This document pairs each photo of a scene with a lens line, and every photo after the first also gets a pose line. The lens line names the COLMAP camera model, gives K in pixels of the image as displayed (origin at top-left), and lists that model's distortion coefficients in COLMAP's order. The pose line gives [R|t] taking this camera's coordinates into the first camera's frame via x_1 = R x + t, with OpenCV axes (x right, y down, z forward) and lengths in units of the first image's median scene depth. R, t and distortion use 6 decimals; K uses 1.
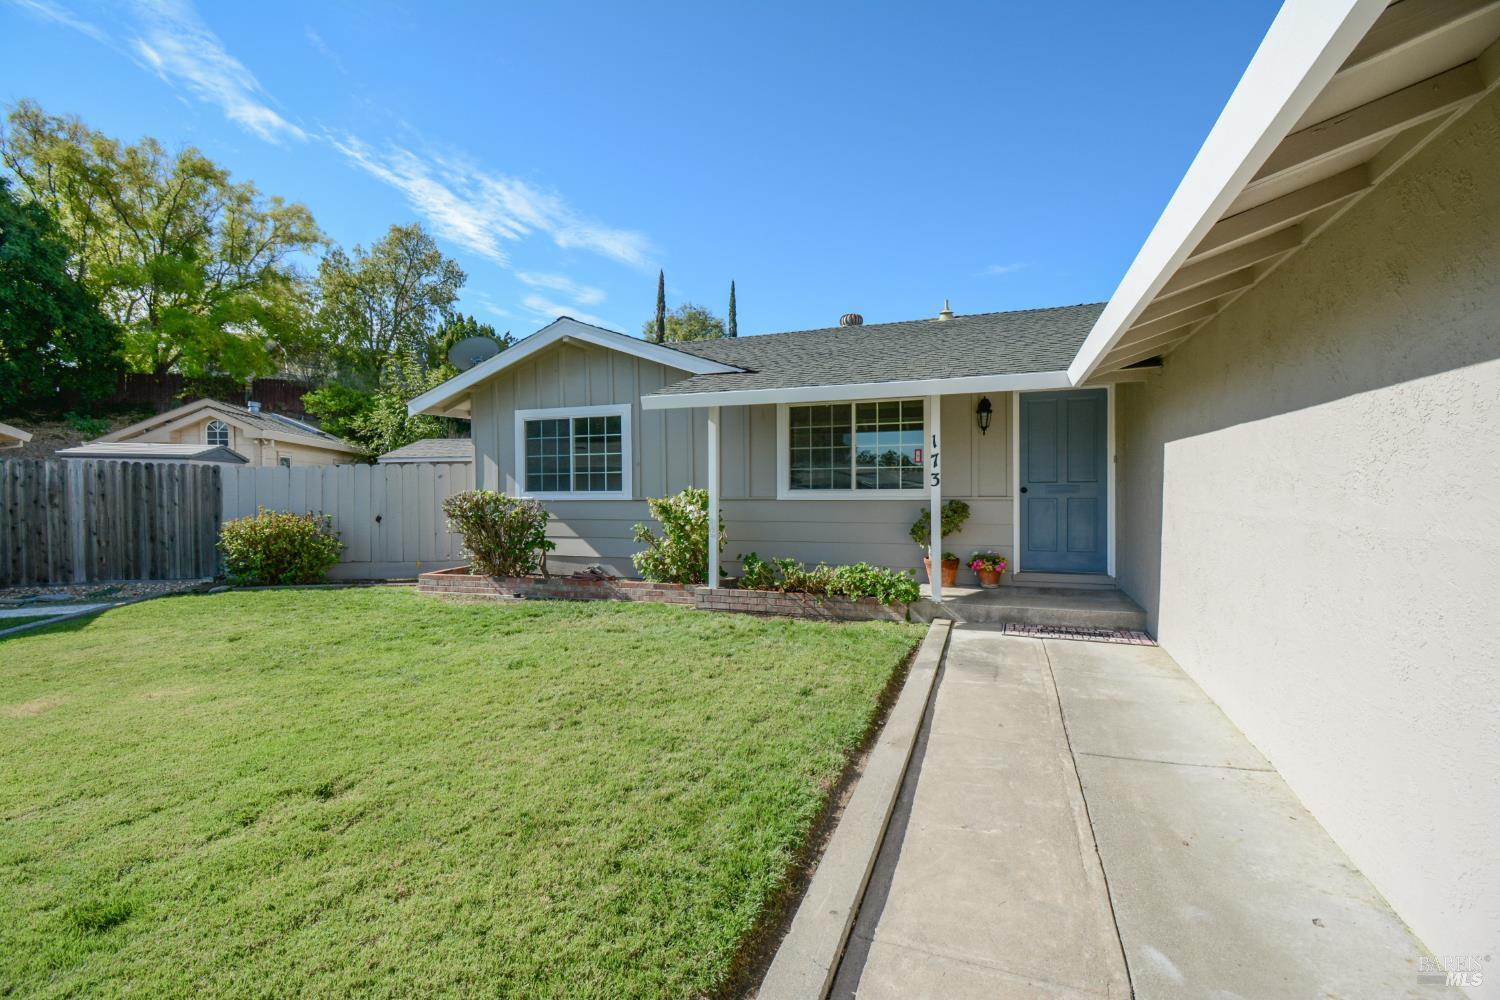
lens RADIAL K [[665.2, 0, 761.0], [0, 665.2, 504.6], [0, 0, 1]] dist [0.005309, -0.016823]
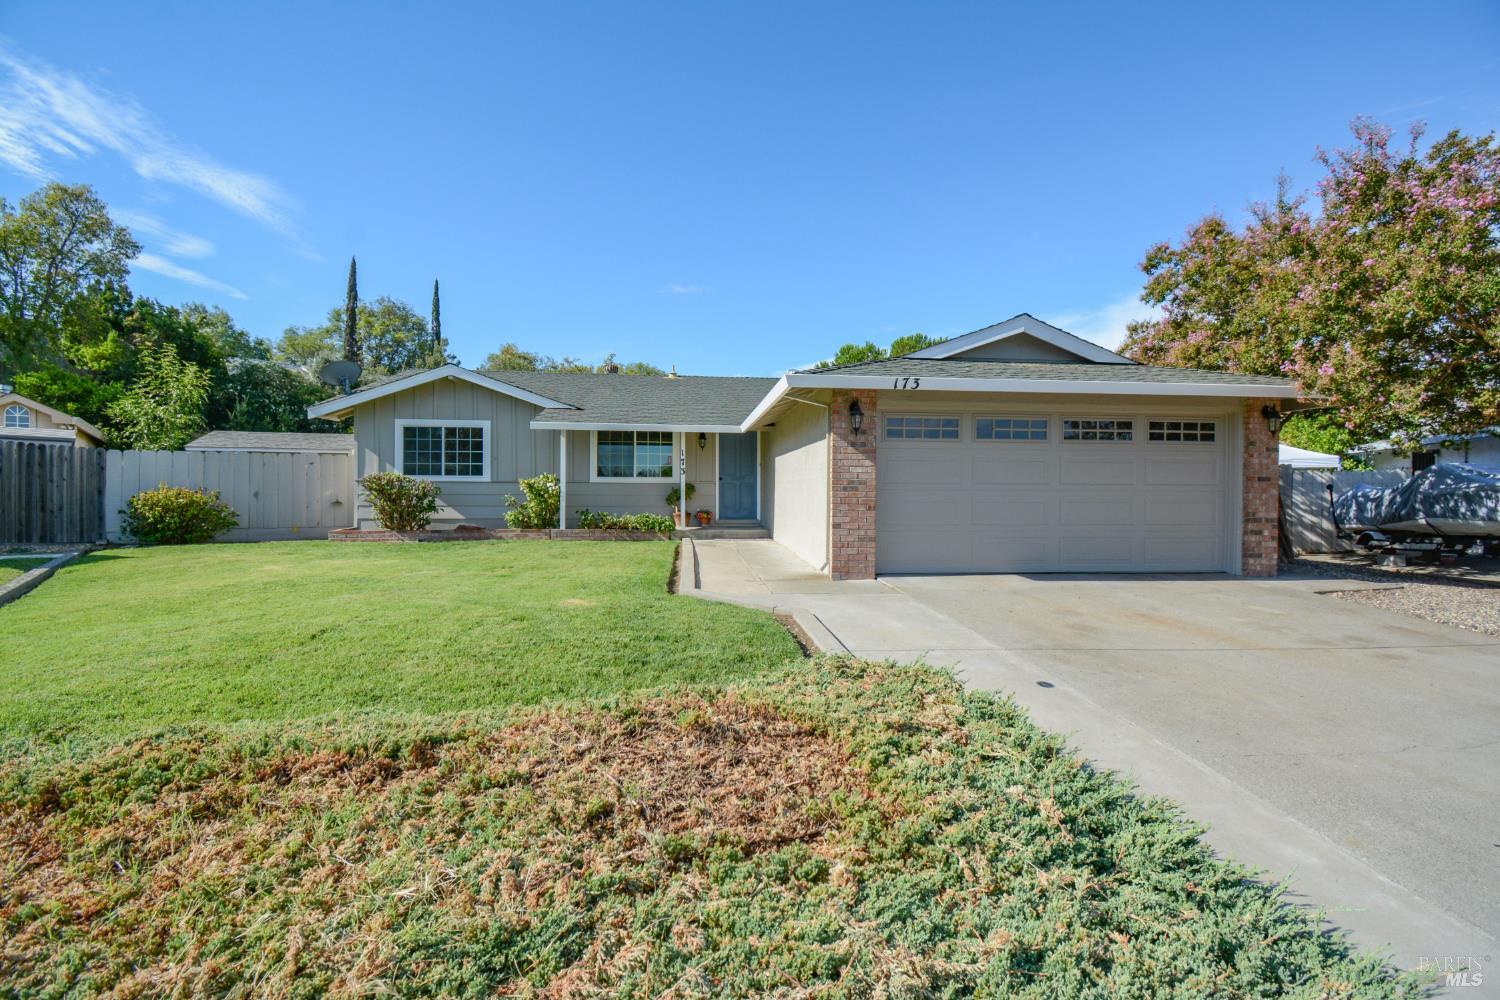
lens RADIAL K [[665.2, 0, 747.2], [0, 665.2, 545.3], [0, 0, 1]] dist [0.005309, -0.016823]
pose [[0.901642, -0.018511, 0.432086, -0.295115], [-0.003547, 0.998733, 0.050189, 0.055748], [-0.432468, -0.046785, 0.900435, -0.624464]]
